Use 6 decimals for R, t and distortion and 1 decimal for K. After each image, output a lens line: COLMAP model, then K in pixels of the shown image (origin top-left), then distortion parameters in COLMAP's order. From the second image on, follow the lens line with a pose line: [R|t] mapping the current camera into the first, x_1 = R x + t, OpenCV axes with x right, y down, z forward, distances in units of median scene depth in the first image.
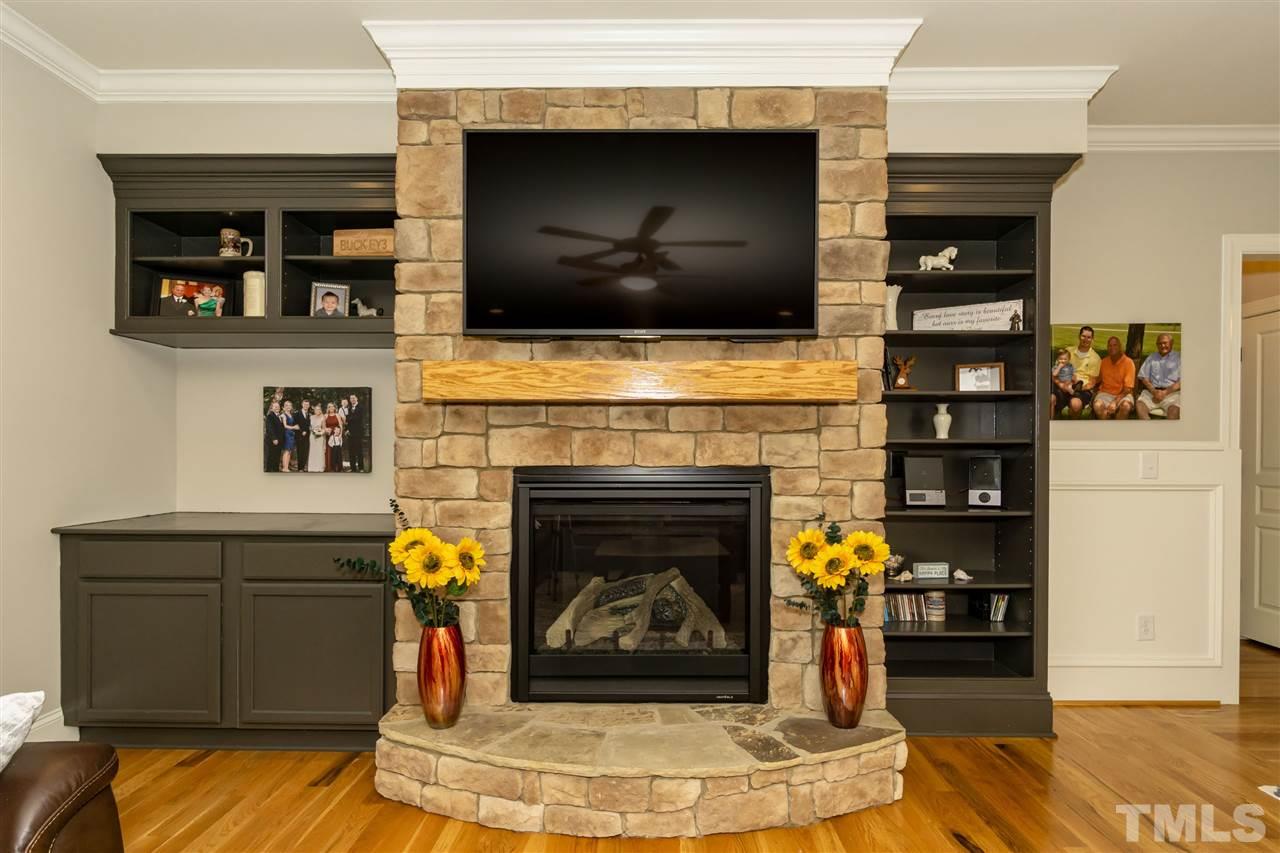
lens RADIAL K [[638.3, 0, 637.0], [0, 638.3, 454.9], [0, 0, 1]] dist [-0.004290, -0.000632]
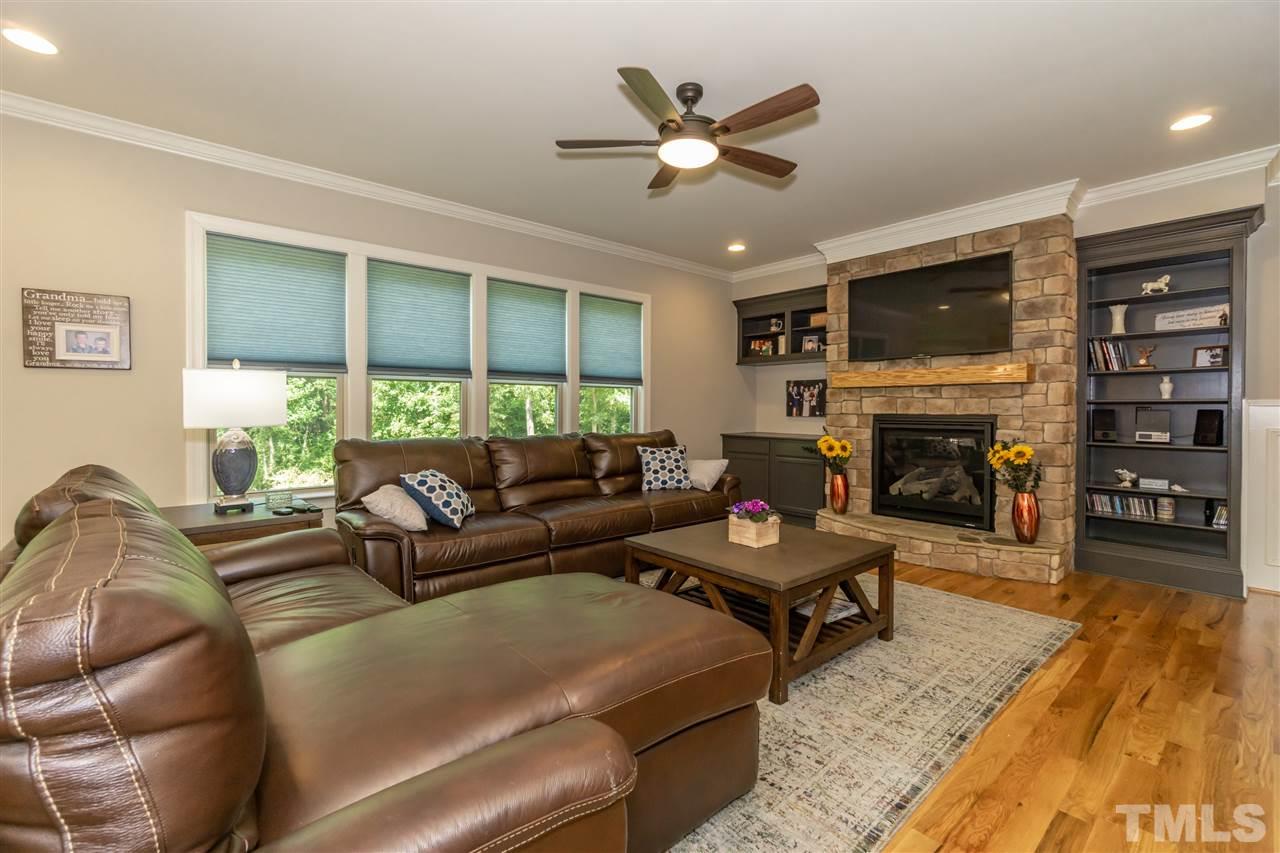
lens RADIAL K [[548.9, 0, 637.3], [0, 548.9, 411.3], [0, 0, 1]] dist [-0.001868, -0.000359]
pose [[0.657454, 0.003551, -0.753487, 0.743879], [-0.003073, 0.999993, 0.002031, 0.007156], [0.753489, 0.000981, 0.657460, -0.965312]]
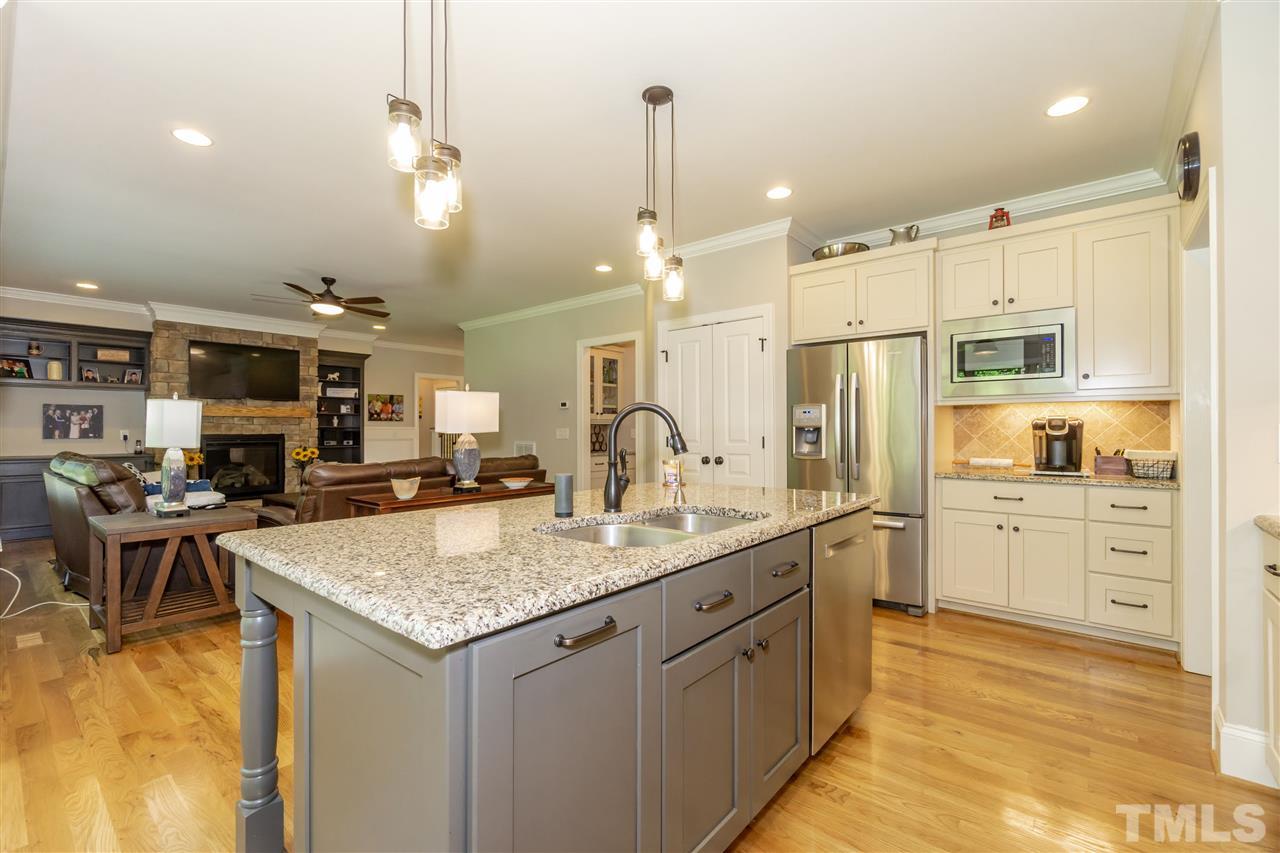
lens RADIAL K [[562.5, 0, 648.0], [0, 562.5, 426.1], [0, 0, 1]] dist [-0.003251, -0.000374]
pose [[0.618002, 0.003438, 0.786169, -1.041495], [0.005526, 0.999947, -0.008717, 0.012210], [-0.786157, 0.009732, 0.617950, -2.653593]]
